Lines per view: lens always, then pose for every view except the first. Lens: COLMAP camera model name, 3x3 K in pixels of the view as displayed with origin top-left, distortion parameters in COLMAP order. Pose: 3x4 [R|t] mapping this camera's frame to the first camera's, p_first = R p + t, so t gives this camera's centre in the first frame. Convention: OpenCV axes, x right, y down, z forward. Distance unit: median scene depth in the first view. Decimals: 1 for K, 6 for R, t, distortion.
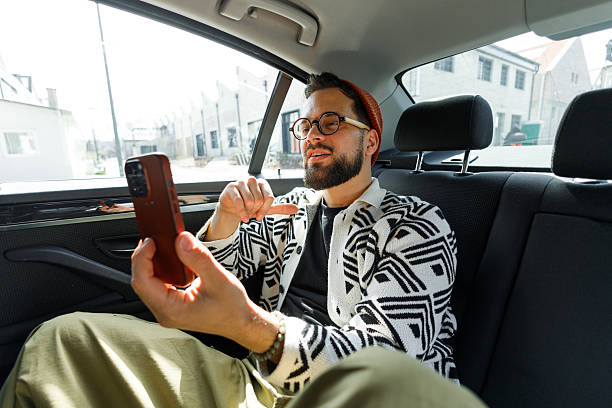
lens RADIAL K [[282.7, 0, 306.3], [0, 282.7, 203.8], [0, 0, 1]] dist [0.012198, -0.006163]
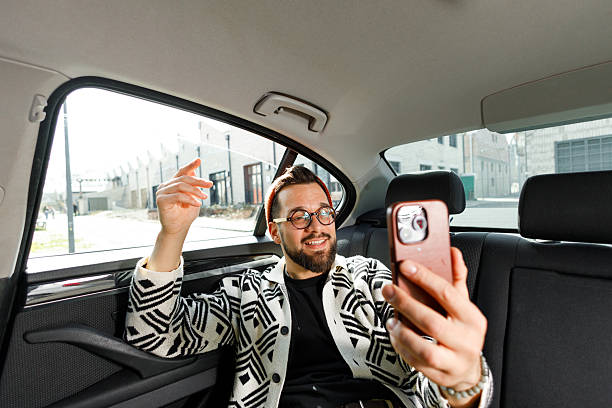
lens RADIAL K [[282.7, 0, 306.1], [0, 282.7, 201.6], [0, 0, 1]] dist [0.012198, -0.006163]
pose [[0.990161, -0.011565, 0.139457, -0.087181], [0.036364, 0.983608, -0.176616, -0.022279], [-0.135128, 0.179950, 0.974350, -0.046066]]
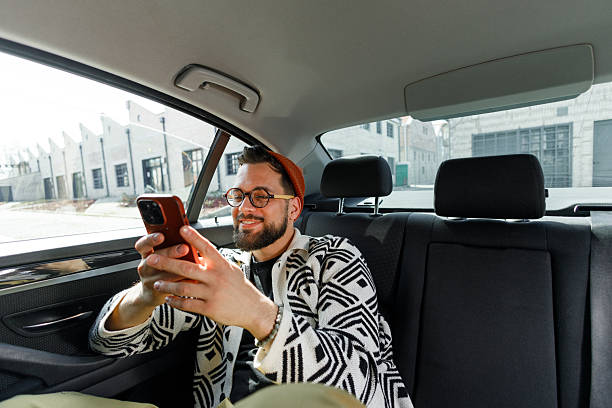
lens RADIAL K [[282.7, 0, 306.9], [0, 282.7, 201.2], [0, 0, 1]] dist [0.012198, -0.006163]
pose [[0.945226, -0.033768, 0.324666, -0.065207], [0.078002, 0.989186, -0.124207, -0.015143], [-0.316960, 0.142729, 0.937638, -0.042621]]
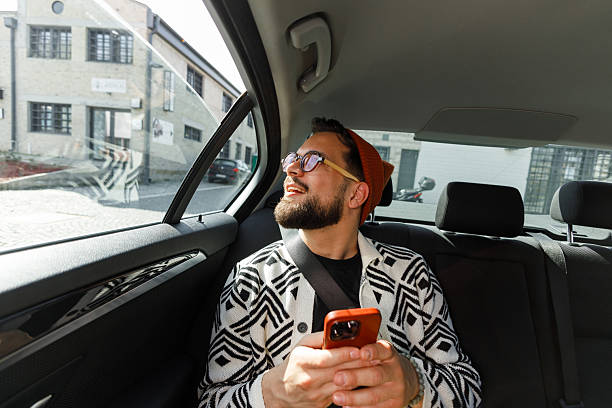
lens RADIAL K [[282.7, 0, 306.9], [0, 282.7, 201.4], [0, 0, 1]] dist [0.012198, -0.006163]
pose [[0.650763, 0.022215, 0.758956, -0.283663], [0.025504, 0.998368, -0.051092, -0.064951], [-0.758853, 0.052605, 0.649134, 0.175694]]
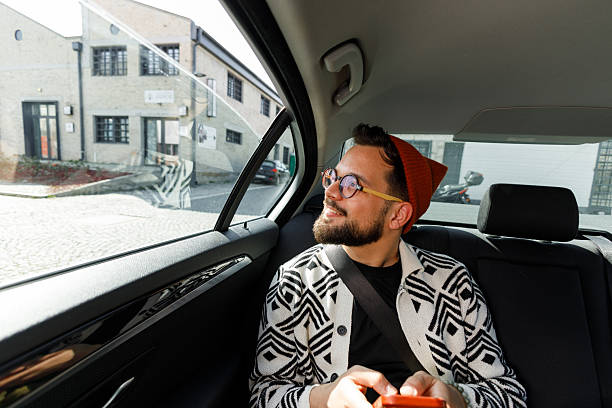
lens RADIAL K [[282.7, 0, 307.1], [0, 282.7, 200.6], [0, 0, 1]] dist [0.012198, -0.006163]
pose [[0.746056, 0.004912, 0.665865, -0.301347], [0.038541, 0.997978, -0.050545, -0.078975], [-0.664767, 0.063373, 0.744358, 0.157993]]
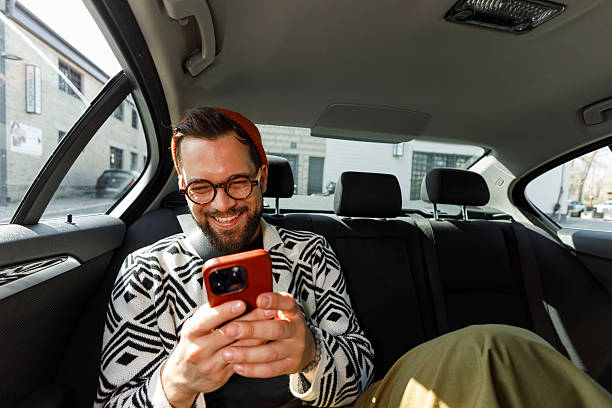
lens RADIAL K [[282.7, 0, 306.3], [0, 282.7, 202.6], [0, 0, 1]] dist [0.012198, -0.006163]
pose [[0.399528, 0.010665, 0.916659, -0.274073], [0.107578, 0.992478, -0.058435, -0.032422], [-0.910387, 0.121959, 0.395375, 0.159033]]
